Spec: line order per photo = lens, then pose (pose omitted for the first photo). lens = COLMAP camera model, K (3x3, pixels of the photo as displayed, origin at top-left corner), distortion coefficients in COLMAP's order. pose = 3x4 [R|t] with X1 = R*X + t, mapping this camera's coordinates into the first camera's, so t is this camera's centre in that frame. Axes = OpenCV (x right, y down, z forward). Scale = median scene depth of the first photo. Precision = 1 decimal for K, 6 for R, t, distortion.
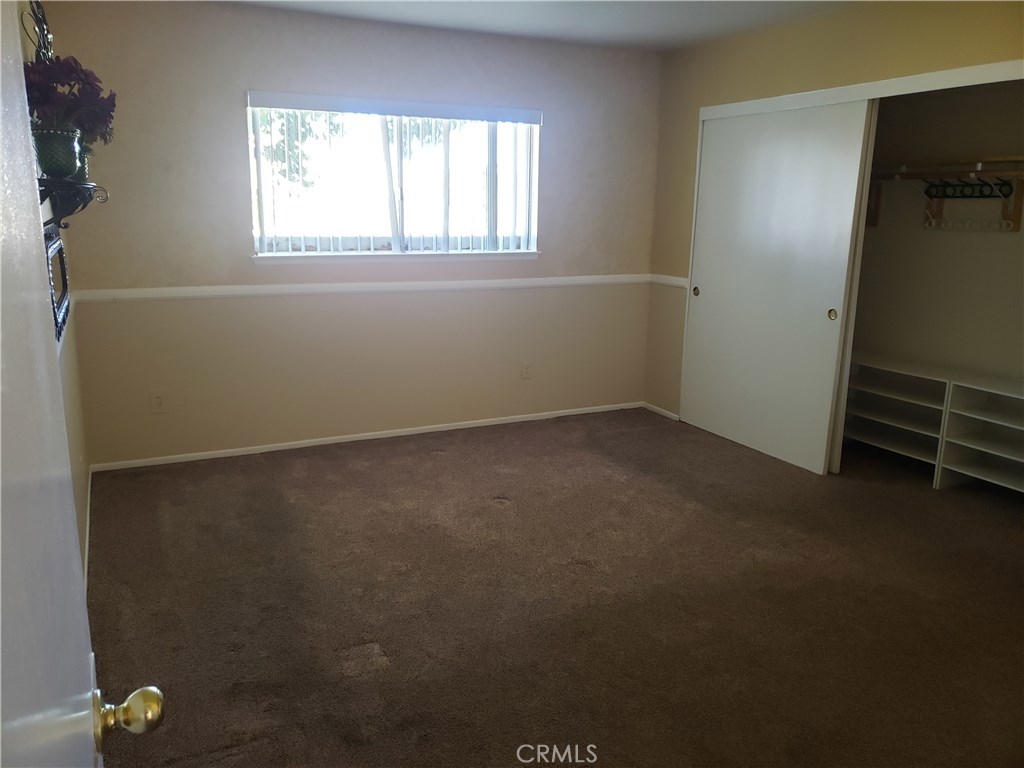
lens RADIAL K [[786.1, 0, 512.0], [0, 786.1, 384.0], [0, 0, 1]] dist [0.060571, -0.190305]
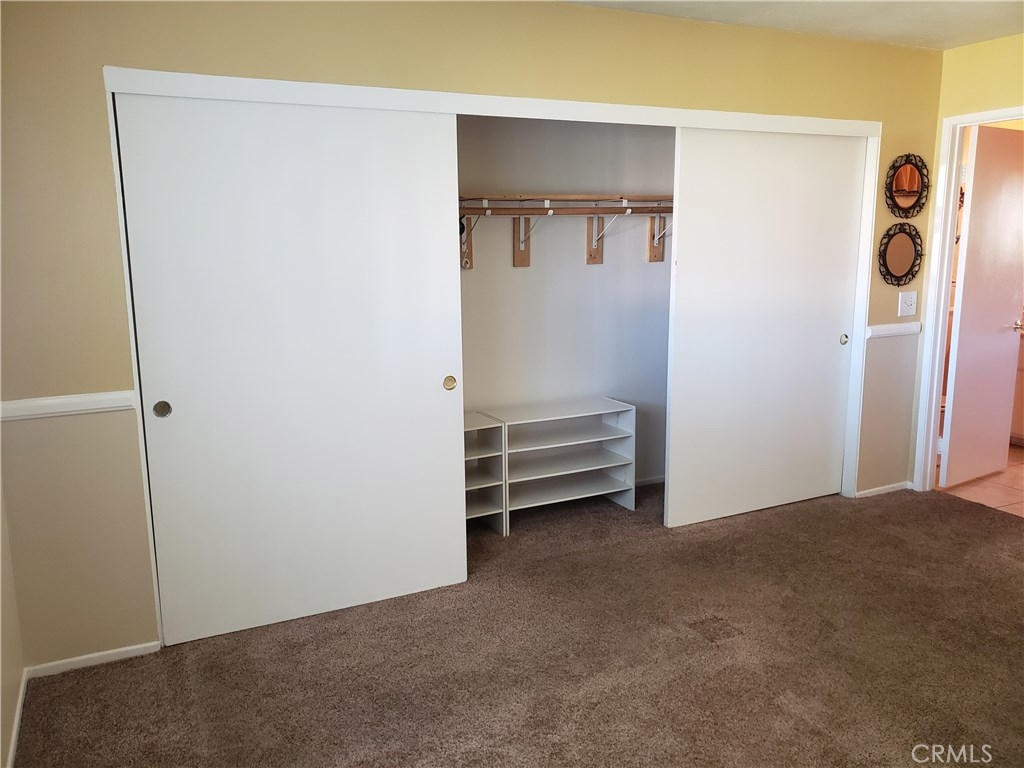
lens RADIAL K [[786.1, 0, 512.0], [0, 786.1, 384.0], [0, 0, 1]] dist [0.060571, -0.190305]
pose [[-0.017579, -0.194160, 0.980812, -0.305887], [0.228058, 0.954326, 0.193004, -0.189443], [-0.973489, 0.227075, 0.027504, 0.774334]]
